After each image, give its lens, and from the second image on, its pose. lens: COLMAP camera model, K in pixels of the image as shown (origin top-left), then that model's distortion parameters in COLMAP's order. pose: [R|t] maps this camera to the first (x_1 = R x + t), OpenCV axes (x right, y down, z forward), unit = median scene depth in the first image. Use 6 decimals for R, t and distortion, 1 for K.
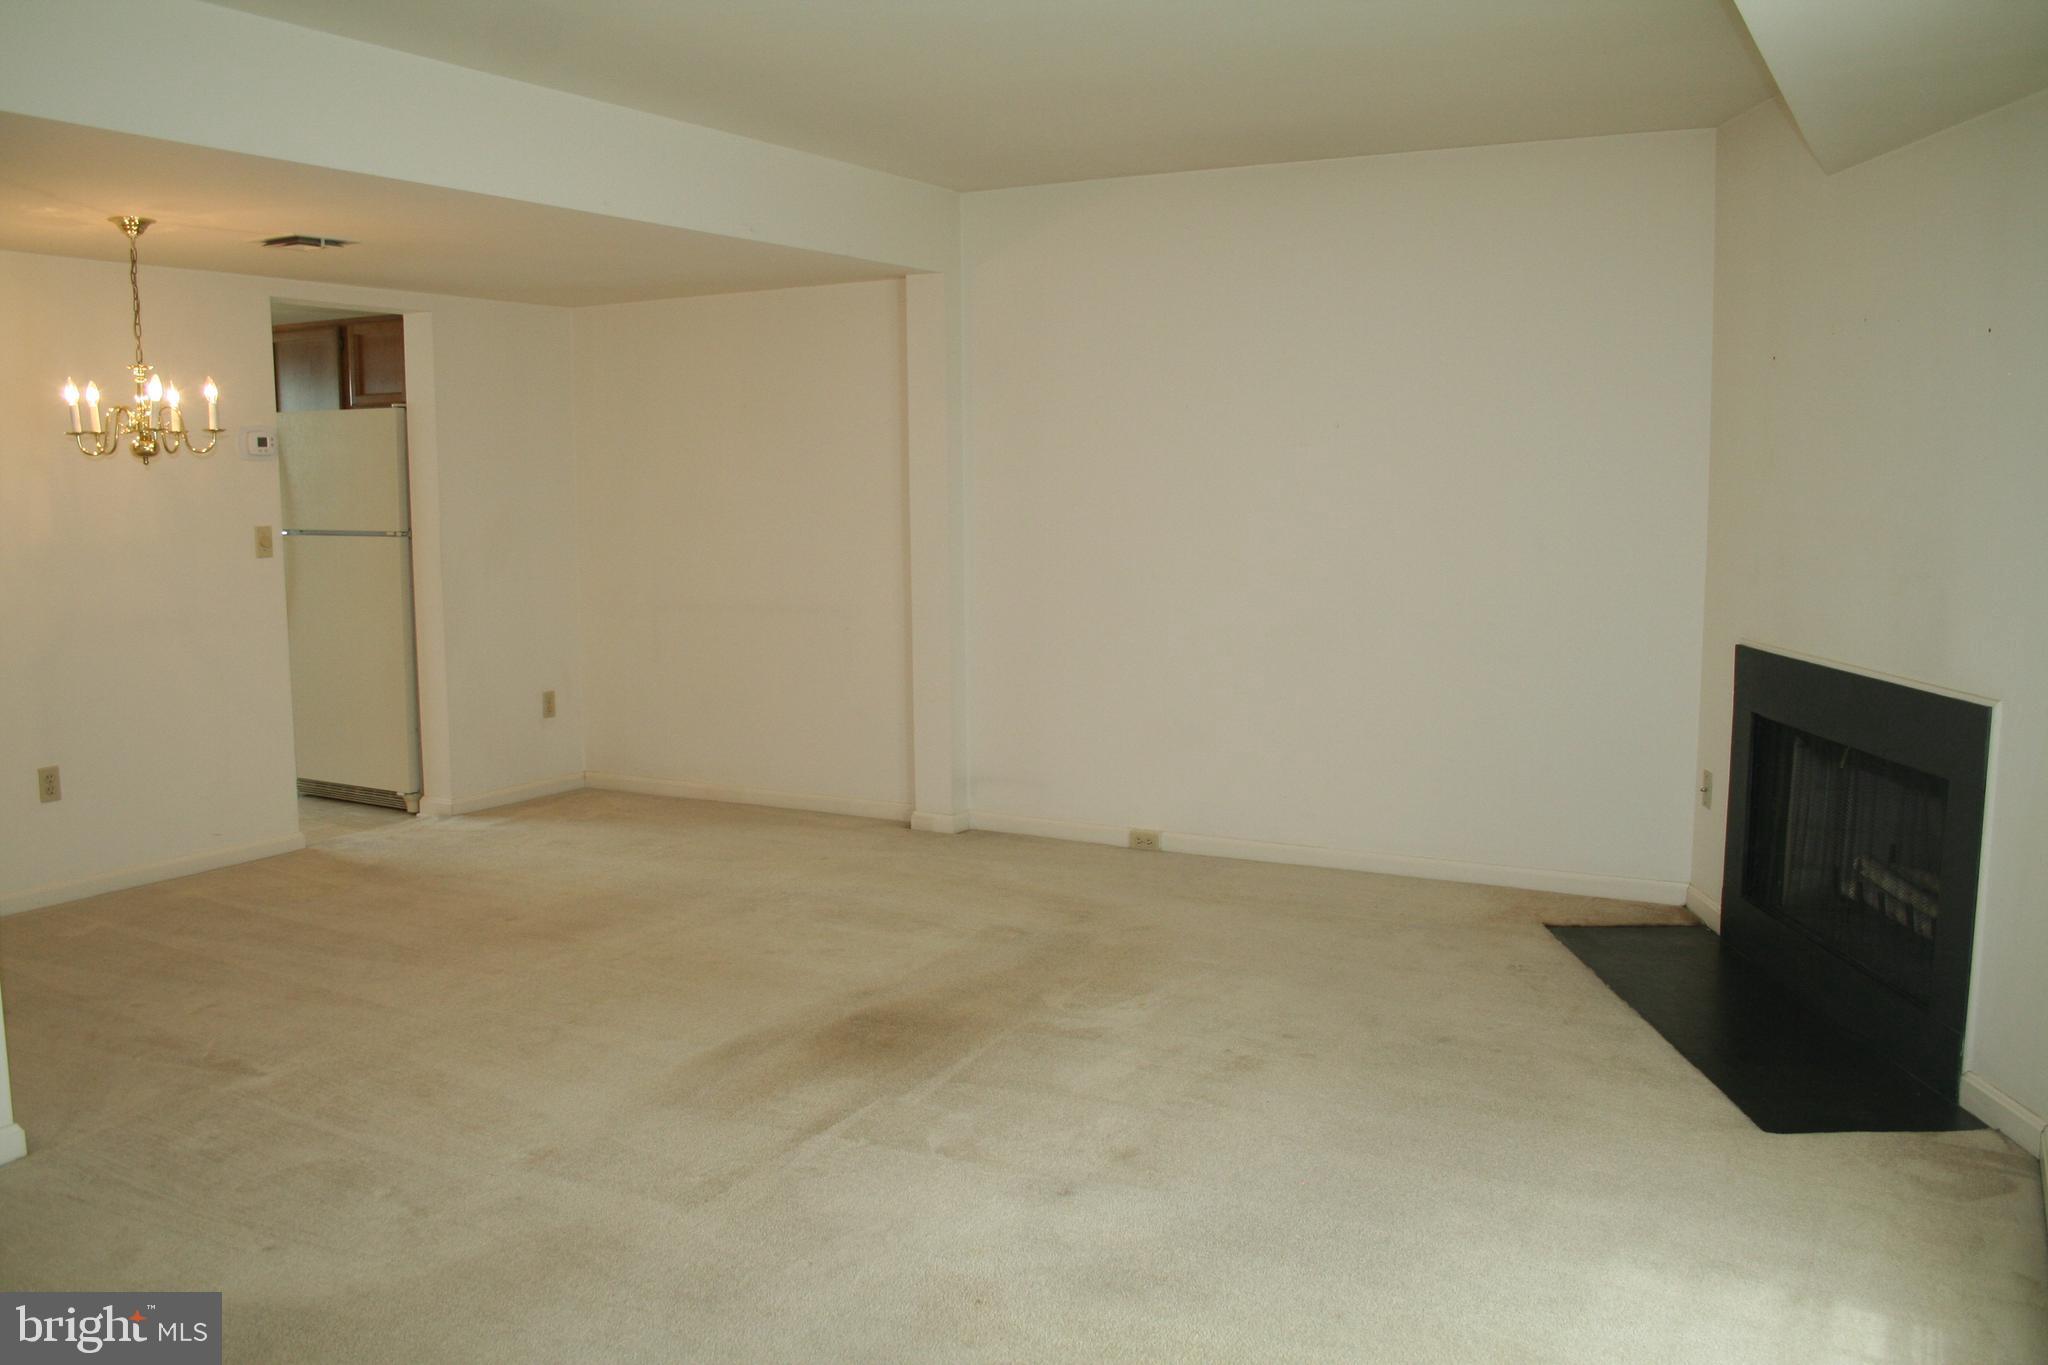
lens RADIAL K [[1750.3, 0, 1028.2], [0, 1750.3, 706.0], [0, 0, 1]] dist [-0.081037, 0.000673]
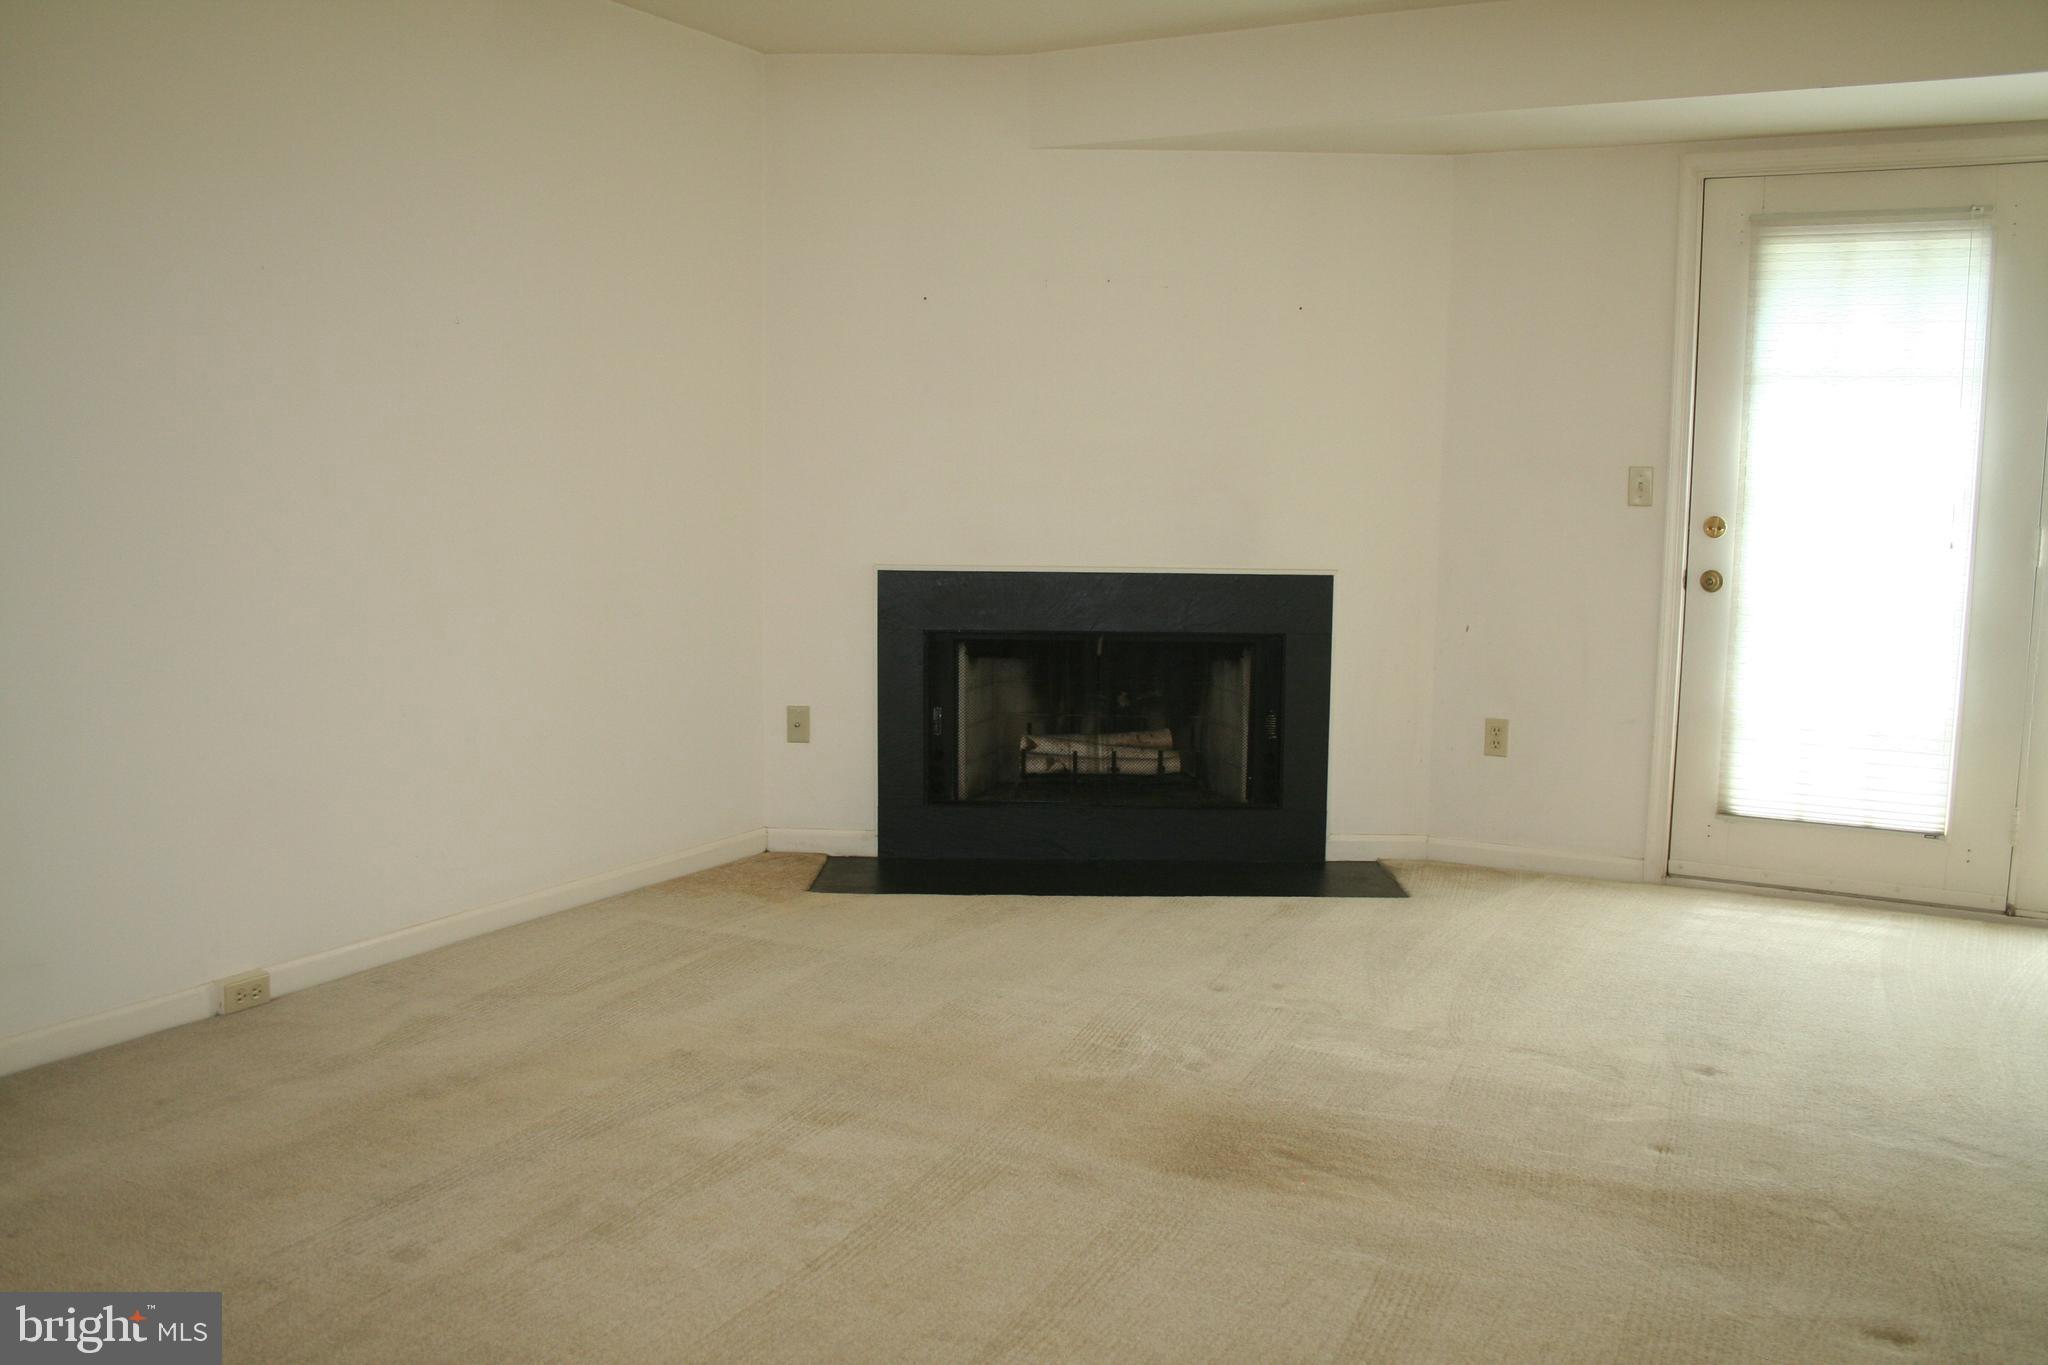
lens RADIAL K [[1750.3, 0, 1028.2], [0, 1750.3, 706.0], [0, 0, 1]] dist [-0.081037, 0.000673]
pose [[-0.009431, -0.128937, 0.991608, -0.675034], [0.123181, 0.983949, 0.129112, -0.083976], [-0.992339, 0.123365, 0.006603, 0.951214]]
